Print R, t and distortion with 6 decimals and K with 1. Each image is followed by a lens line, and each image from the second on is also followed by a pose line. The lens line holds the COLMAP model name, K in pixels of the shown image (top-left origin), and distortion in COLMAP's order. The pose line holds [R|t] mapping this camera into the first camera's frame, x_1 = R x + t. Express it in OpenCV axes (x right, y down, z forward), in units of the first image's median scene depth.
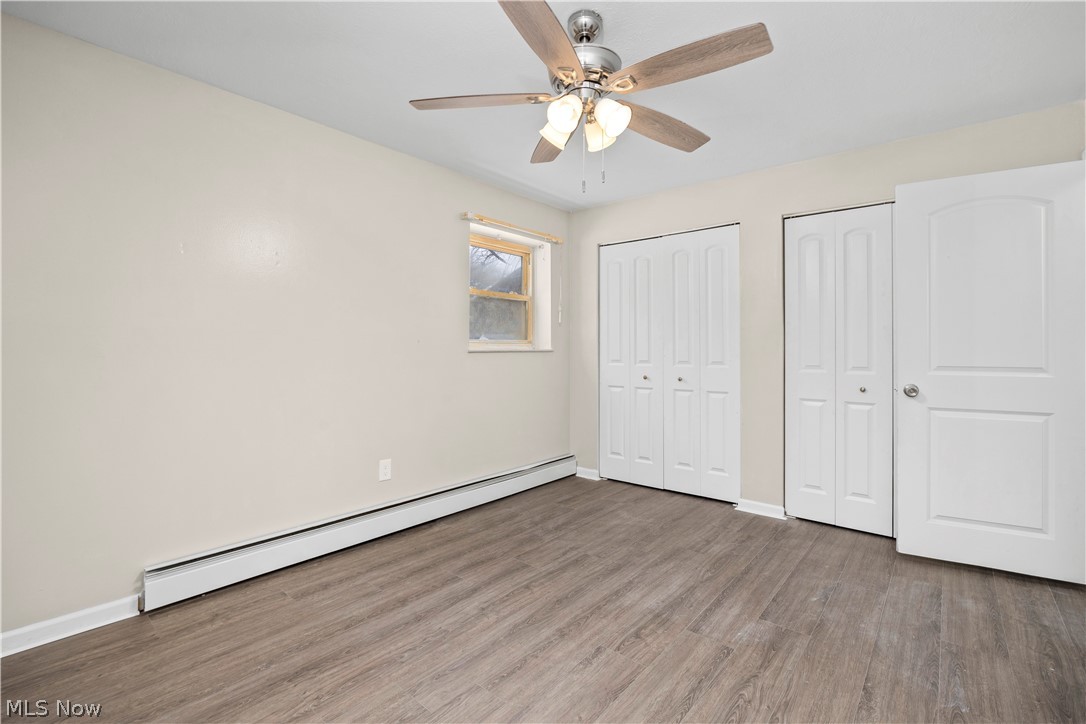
lens RADIAL K [[482.2, 0, 542.2], [0, 482.2, 349.9], [0, 0, 1]] dist [-0.019150, 0.000237]
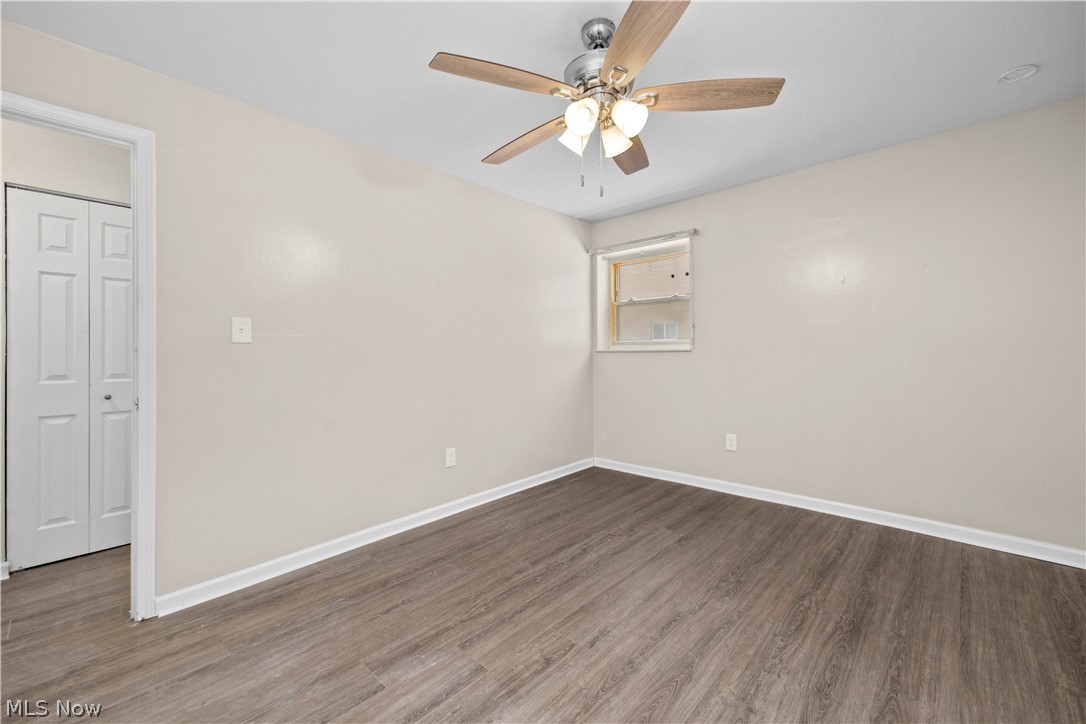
lens RADIAL K [[444.9, 0, 542.2], [0, 444.9, 350.6], [0, 0, 1]] dist [0.006945, 0.000054]
pose [[-0.998842, 0.010581, 0.046939, 0.133969], [0.010429, 0.999940, -0.003479, 0.006069], [-0.046973, -0.002985, -0.998892, 1.518521]]
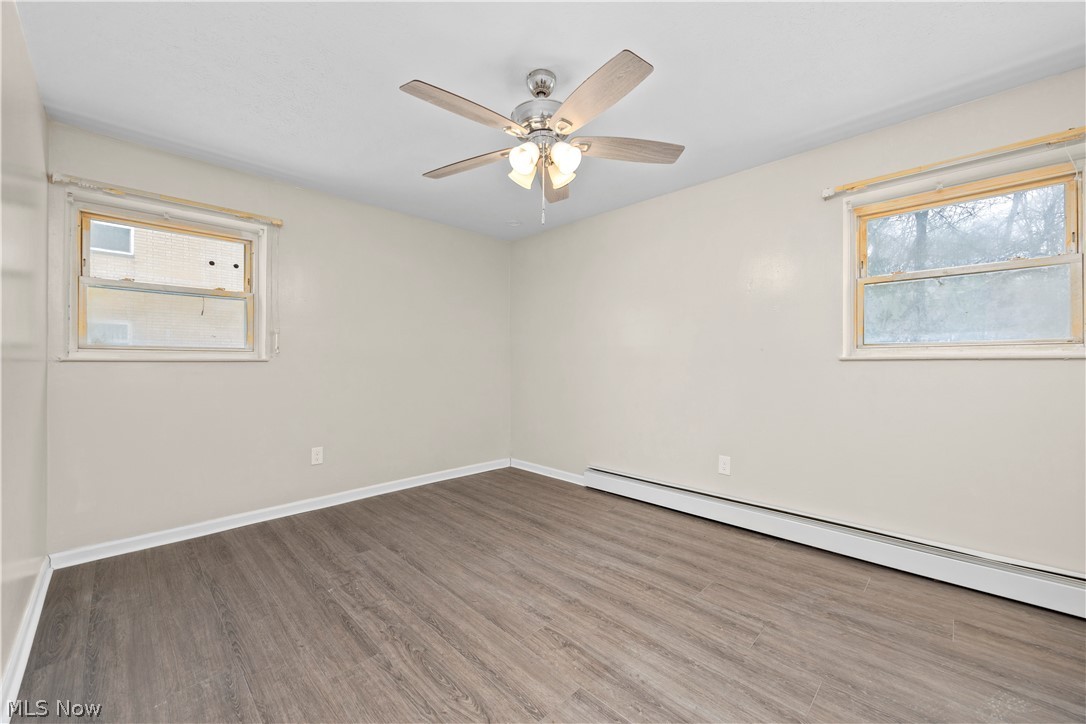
lens RADIAL K [[421.3, 0, 543.0], [0, 421.3, 362.0], [0, 0, 1]] dist [-0.000782, -0.000029]
pose [[-0.079440, 0.000609, -0.996839, 0.877530], [0.001665, 0.999998, 0.000478, 0.009522], [0.996838, -0.001622, -0.079441, 0.835301]]
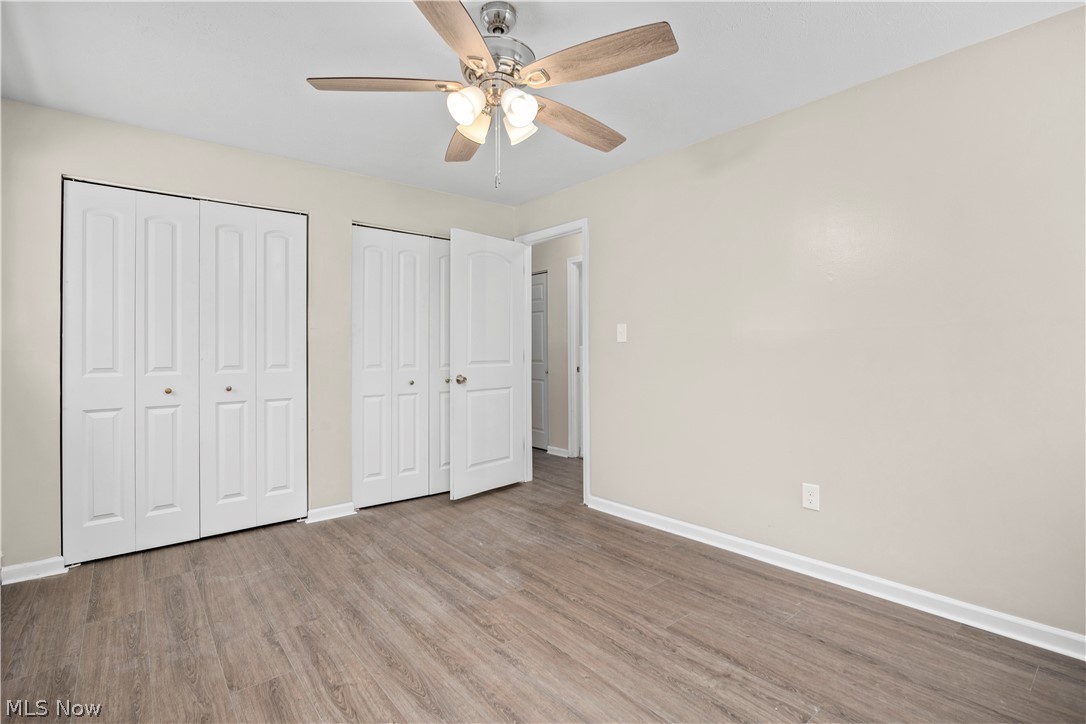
lens RADIAL K [[502.5, 0, 545.2], [0, 502.5, 346.4], [0, 0, 1]] dist [-0.014943, 0.000020]
pose [[0.170288, 0.005529, 0.985379, -0.695412], [0.005175, 0.999965, -0.006505, -0.000388], [-0.985381, 0.006207, 0.170254, 0.563580]]
